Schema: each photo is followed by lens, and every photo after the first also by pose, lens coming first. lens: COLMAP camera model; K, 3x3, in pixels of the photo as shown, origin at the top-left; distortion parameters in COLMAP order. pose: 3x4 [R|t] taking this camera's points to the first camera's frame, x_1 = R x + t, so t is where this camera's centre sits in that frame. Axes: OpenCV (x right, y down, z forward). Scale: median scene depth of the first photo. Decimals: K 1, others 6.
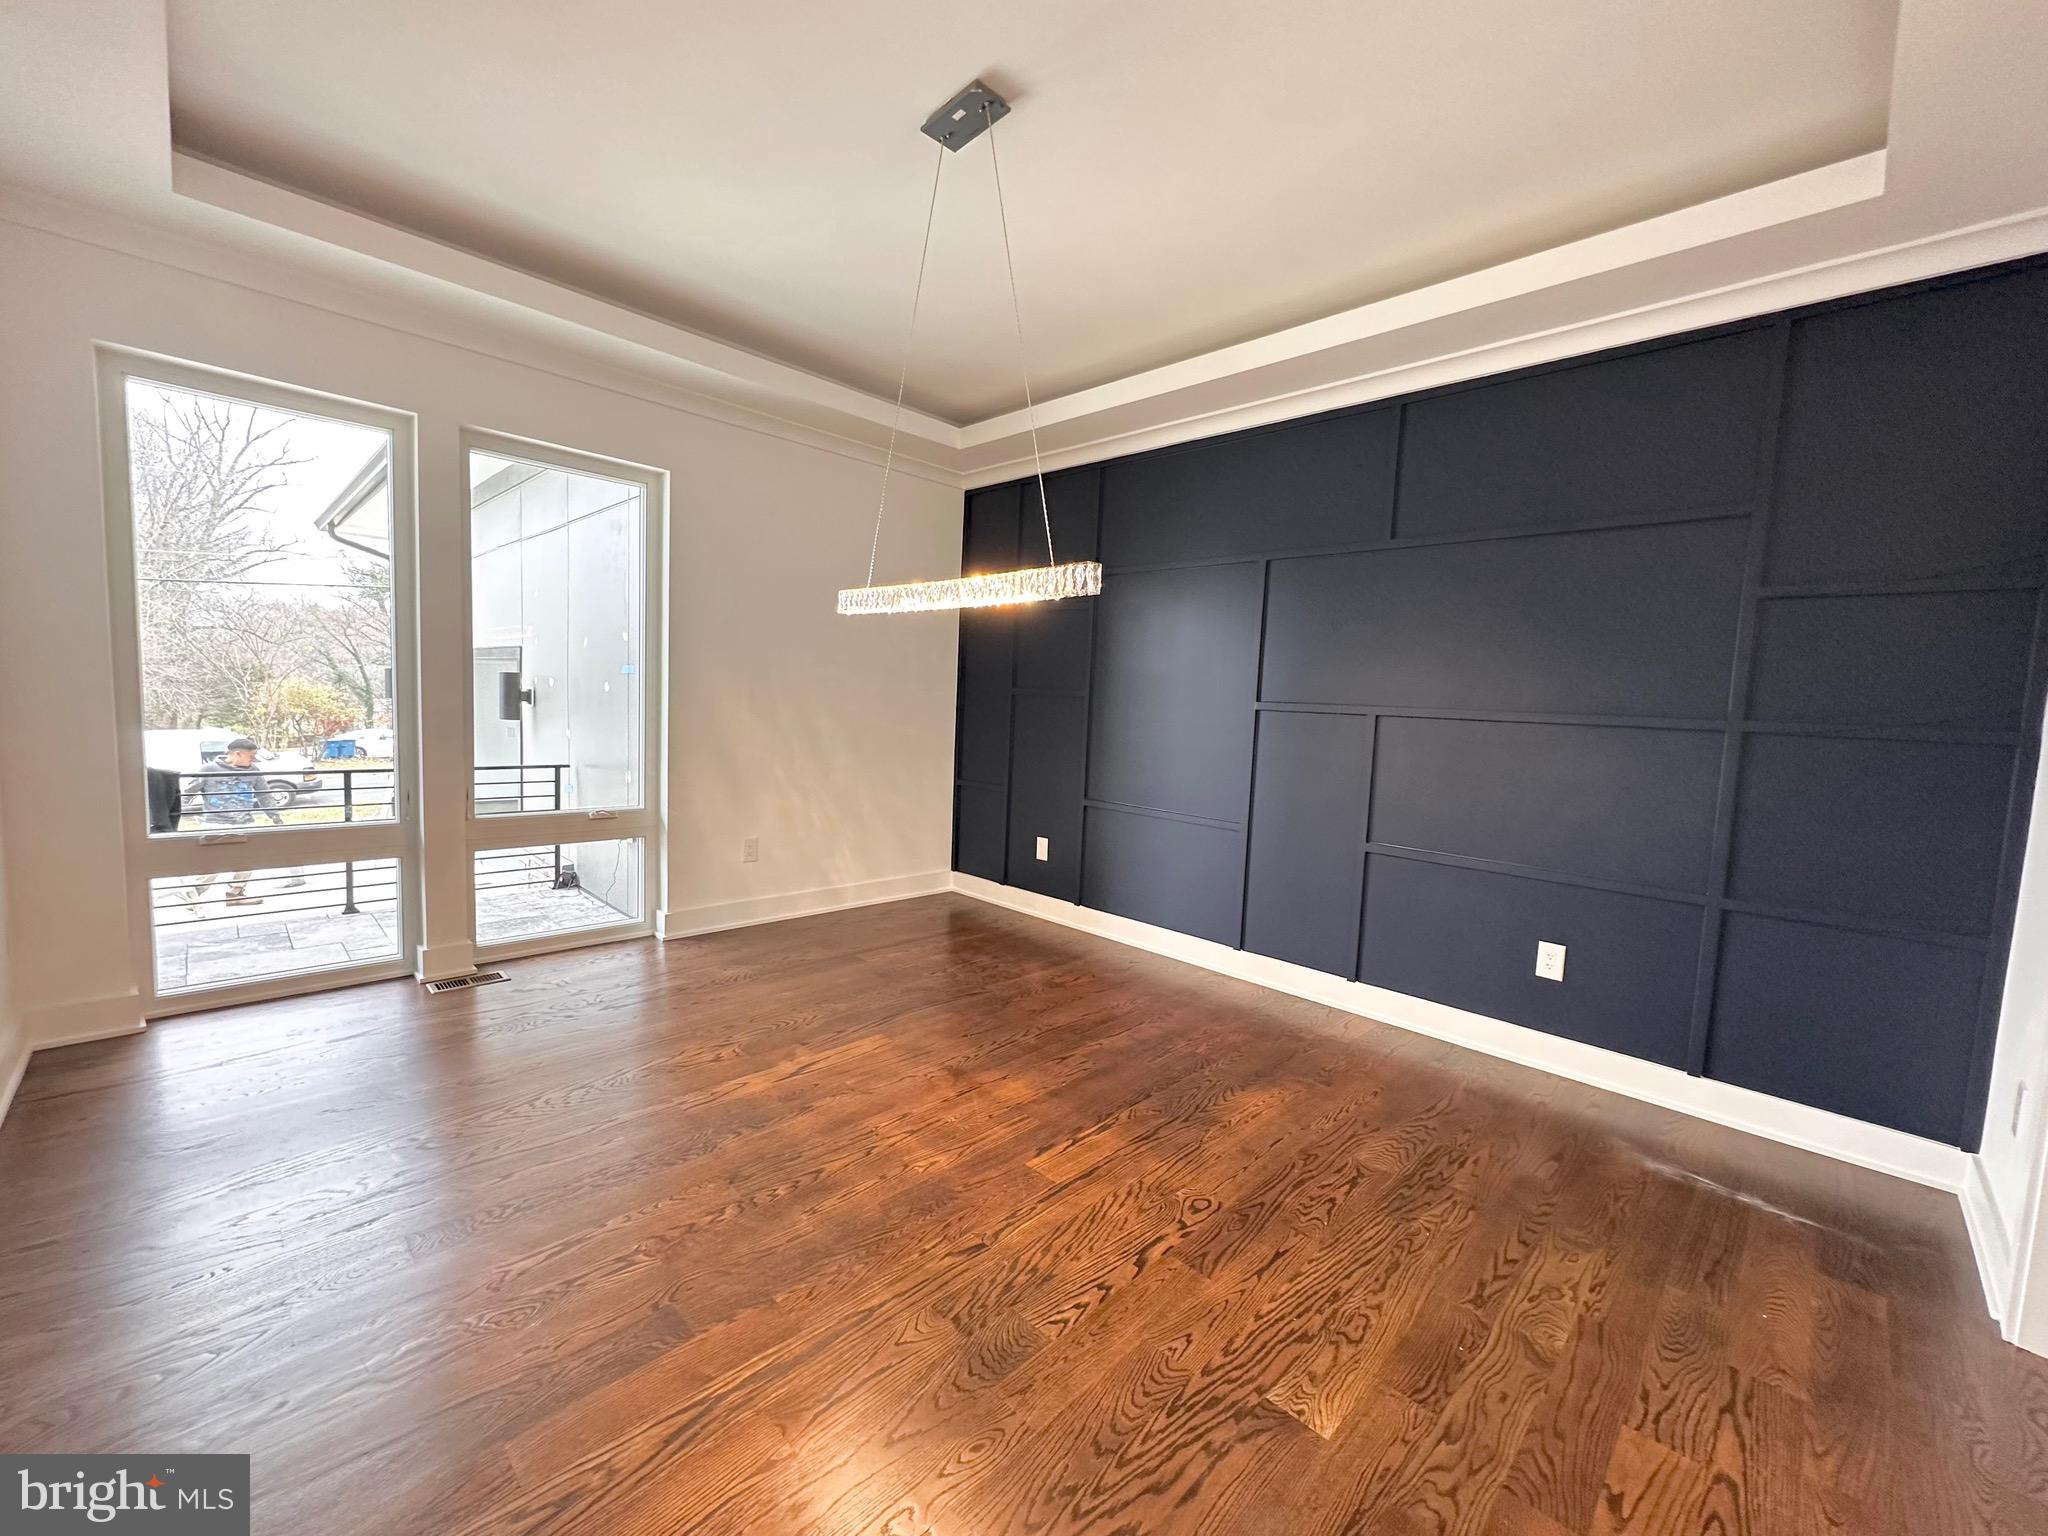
lens RADIAL K [[816.4, 0, 1018.8], [0, 816.4, 761.3], [0, 0, 1]] dist [-0.002163, 0.000029]
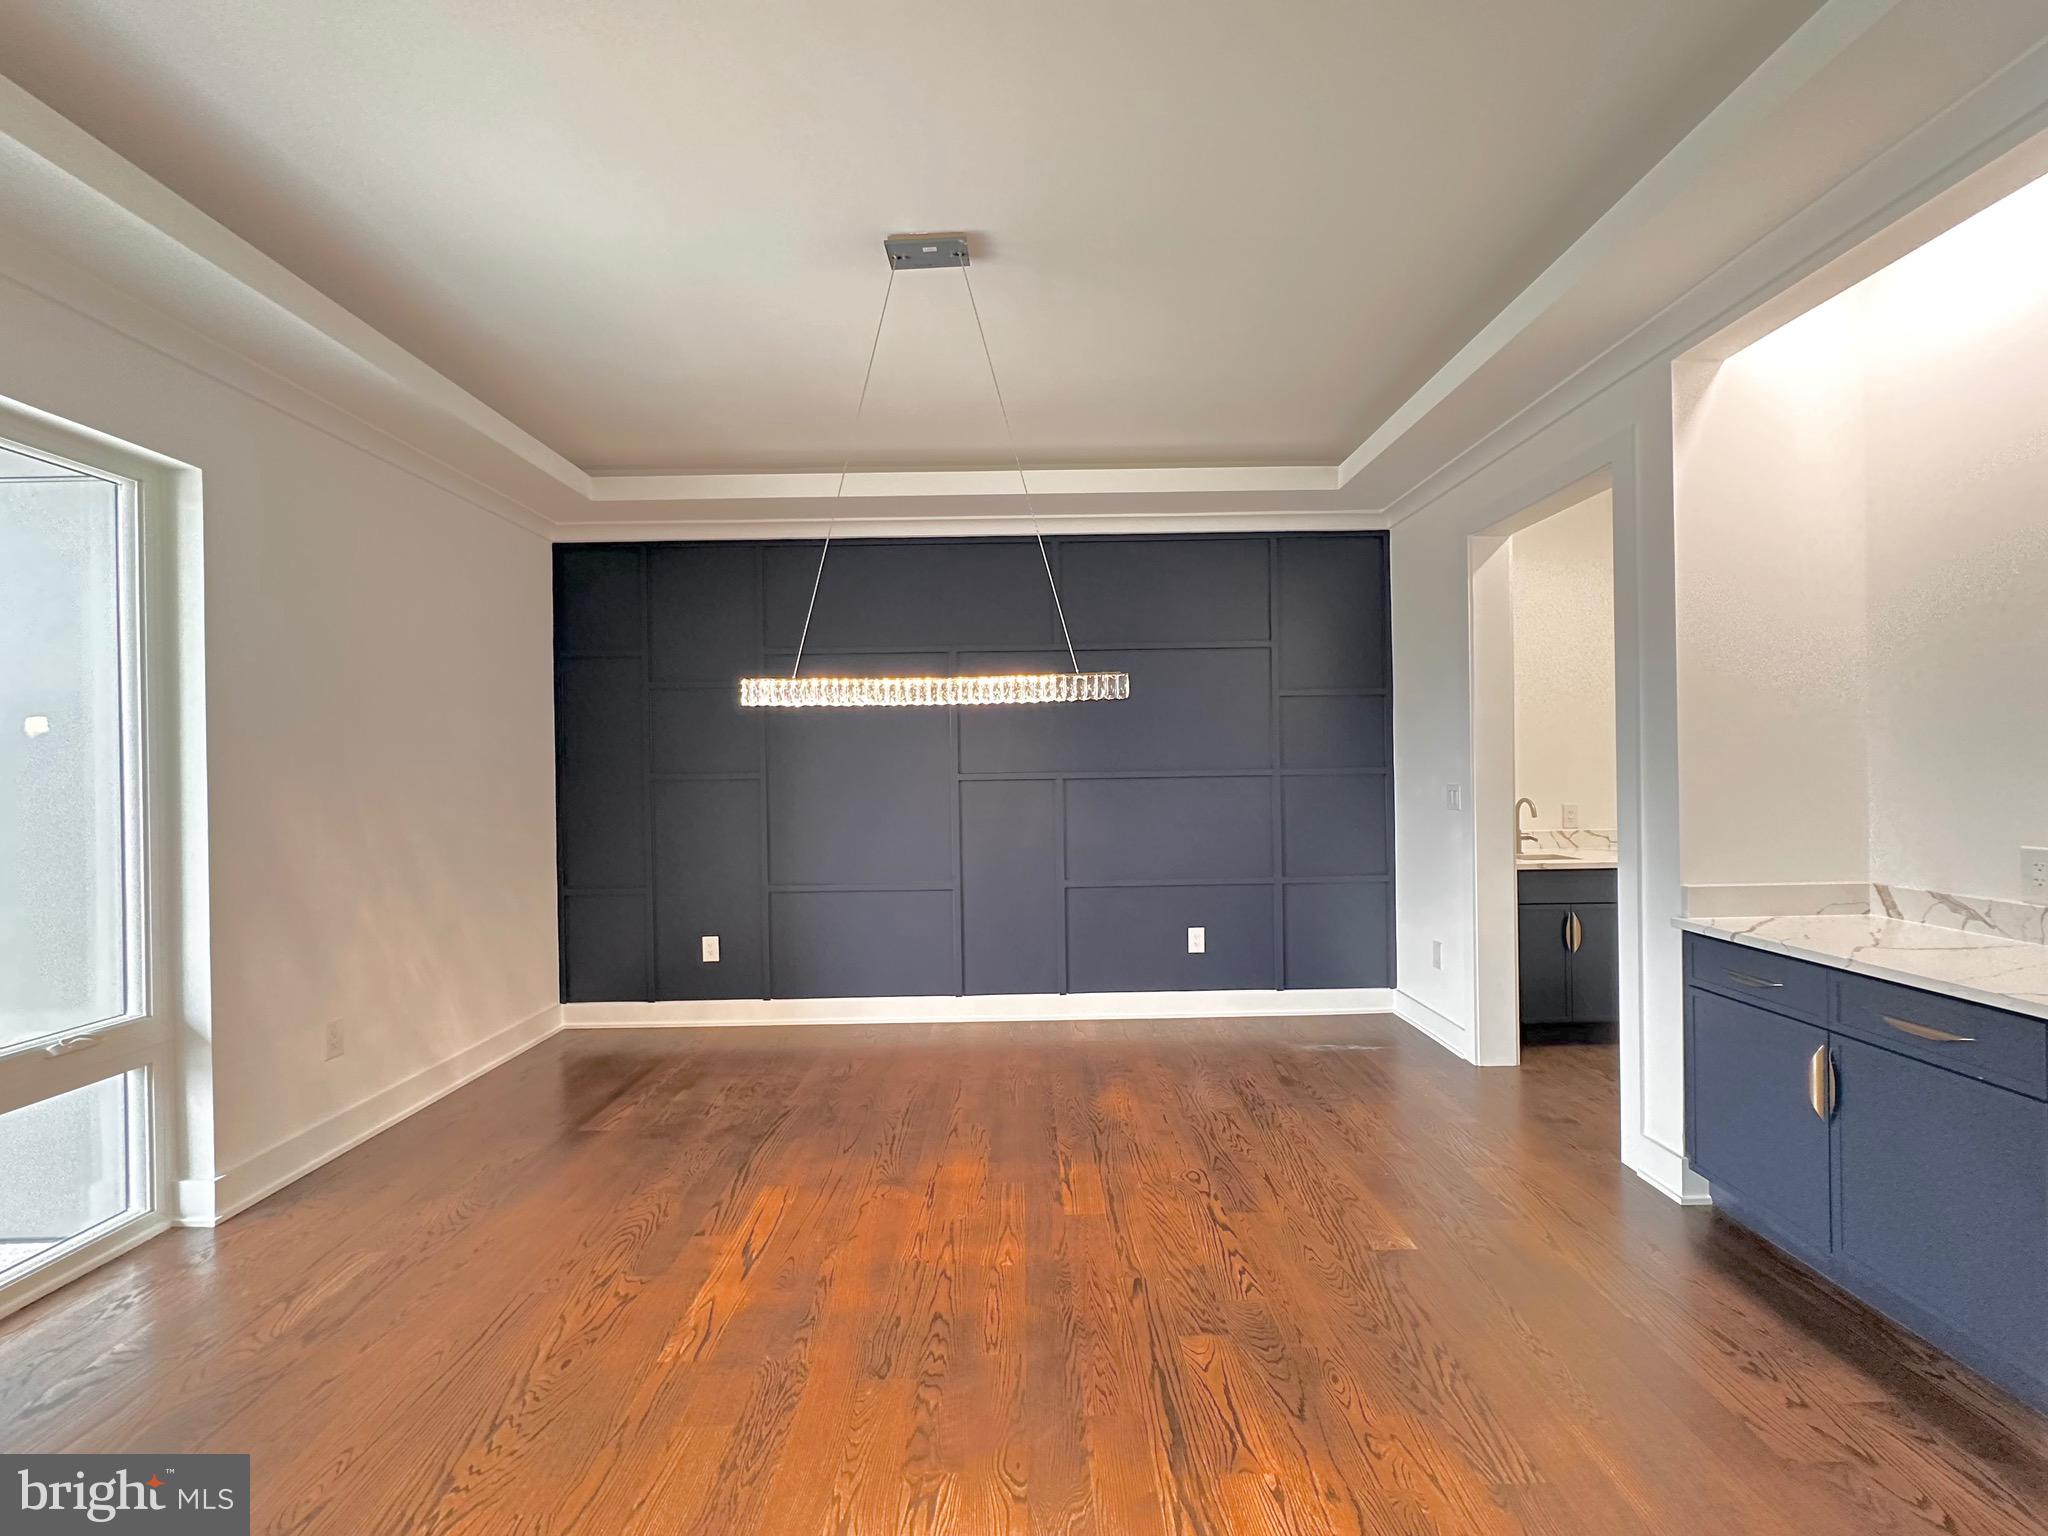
lens RADIAL K [[816.4, 0, 1018.8], [0, 816.4, 761.3], [0, 0, 1]] dist [-0.002163, 0.000029]
pose [[0.704412, -0.049710, 0.708048, -0.638390], [0.102089, 0.994268, -0.031760, -0.063674], [-0.702411, 0.094656, 0.705450, 0.183263]]
